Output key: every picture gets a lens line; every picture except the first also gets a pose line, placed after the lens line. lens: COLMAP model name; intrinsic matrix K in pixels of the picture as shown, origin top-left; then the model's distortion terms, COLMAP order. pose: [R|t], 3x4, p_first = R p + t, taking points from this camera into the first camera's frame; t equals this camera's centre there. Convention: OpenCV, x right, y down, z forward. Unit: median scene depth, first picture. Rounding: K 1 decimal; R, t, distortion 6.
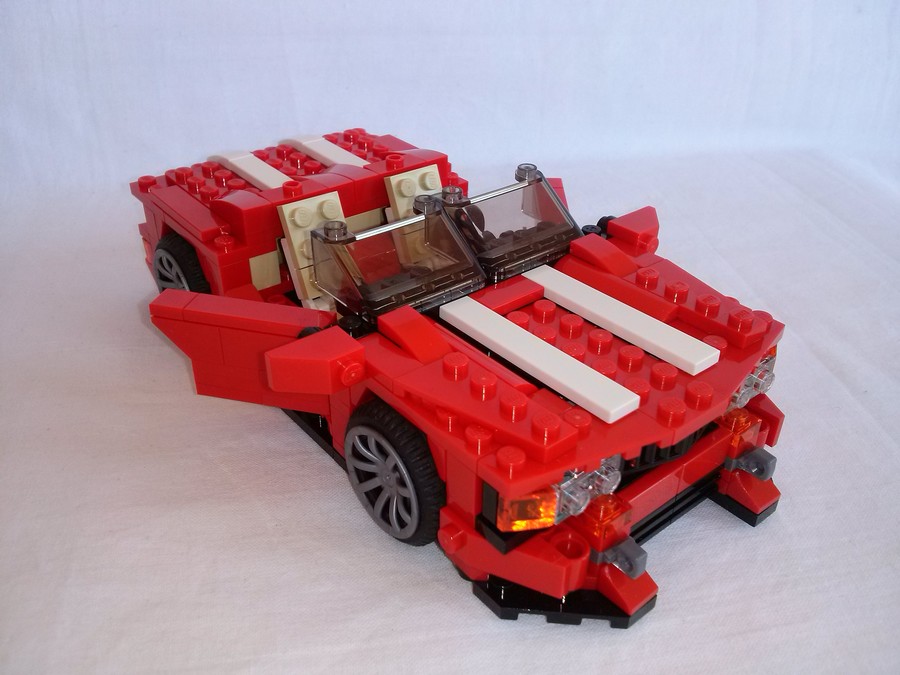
lens RADIAL K [[798.4, 0, 440.2], [0, 798.4, 337.3], [0, 0, 1]] dist [0.022731, -0.109330]
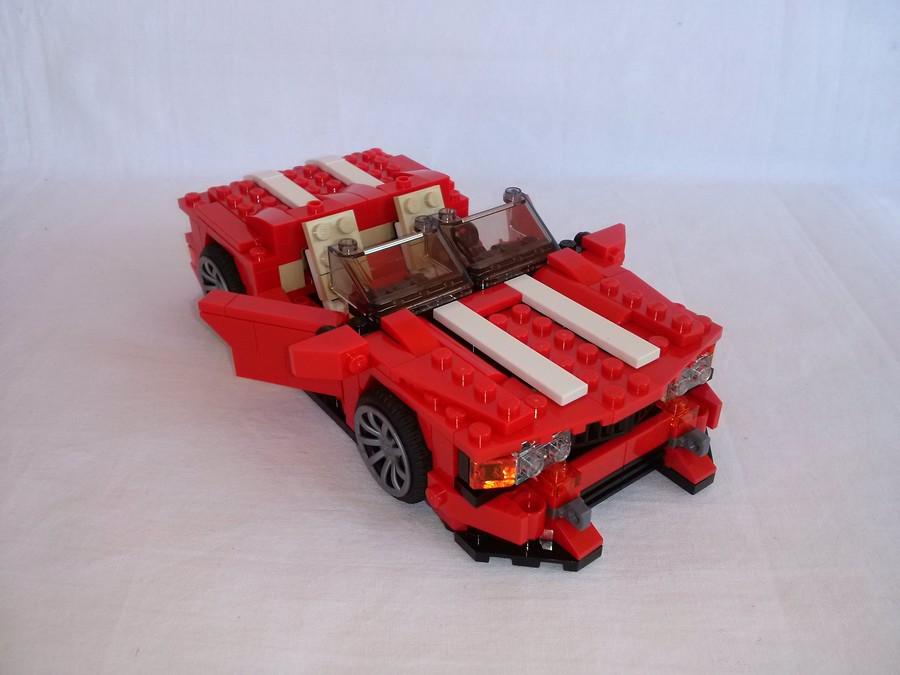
lens RADIAL K [[798.4, 0, 438.2], [0, 798.4, 344.2], [0, 0, 1]] dist [0.022731, -0.109330]
pose [[0.999040, 0.010173, -0.042602, 0.059929], [-0.009449, 0.999808, 0.017147, -0.006669], [0.042768, -0.016728, 0.998945, -0.213788]]
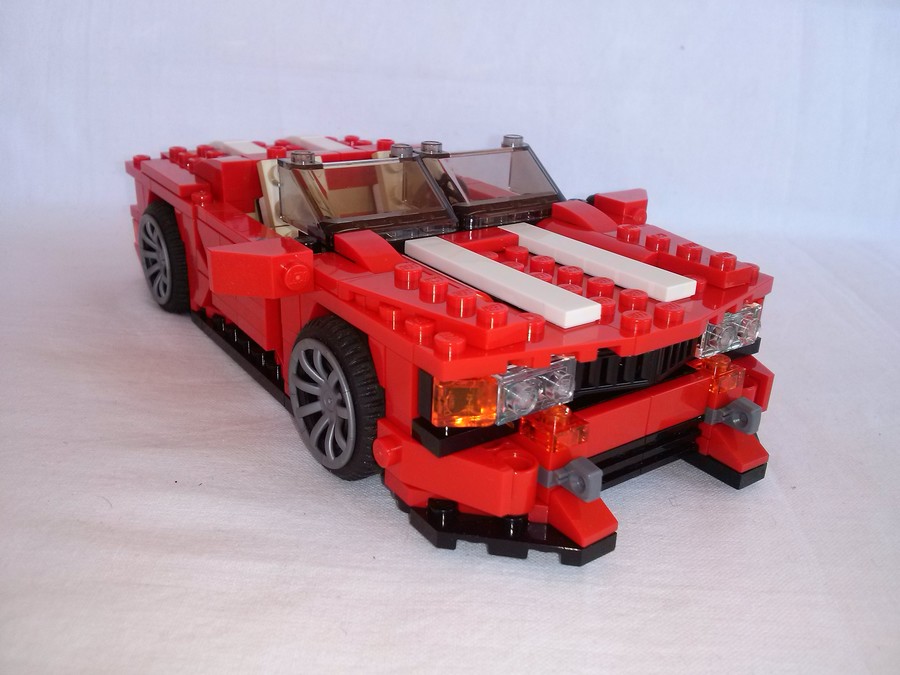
lens RADIAL K [[798.4, 0, 450.2], [0, 798.4, 352.9], [0, 0, 1]] dist [0.022731, -0.109330]
pose [[0.997665, 0.054126, -0.041656, 0.101962], [-0.059983, 0.986030, -0.155393, 0.243819], [0.032663, 0.157529, 0.986974, 0.086039]]
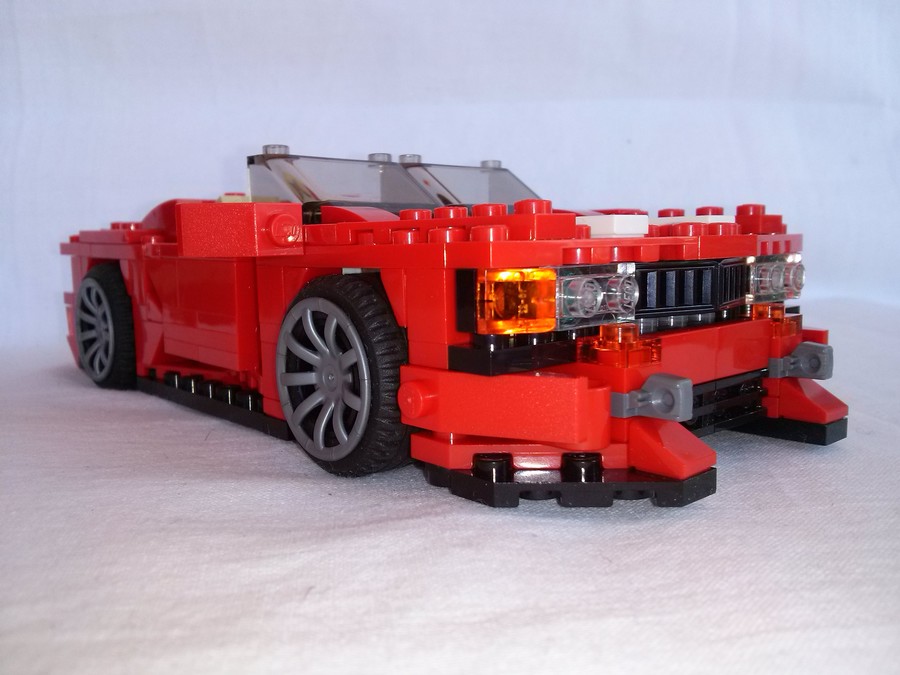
lens RADIAL K [[798.4, 0, 448.7], [0, 798.4, 343.1], [0, 0, 1]] dist [0.022731, -0.109330]
pose [[0.998325, -0.026951, 0.051195, 0.006547], [0.046581, 0.899244, -0.434960, 0.456275], [-0.034314, 0.436617, 0.898993, 0.298014]]
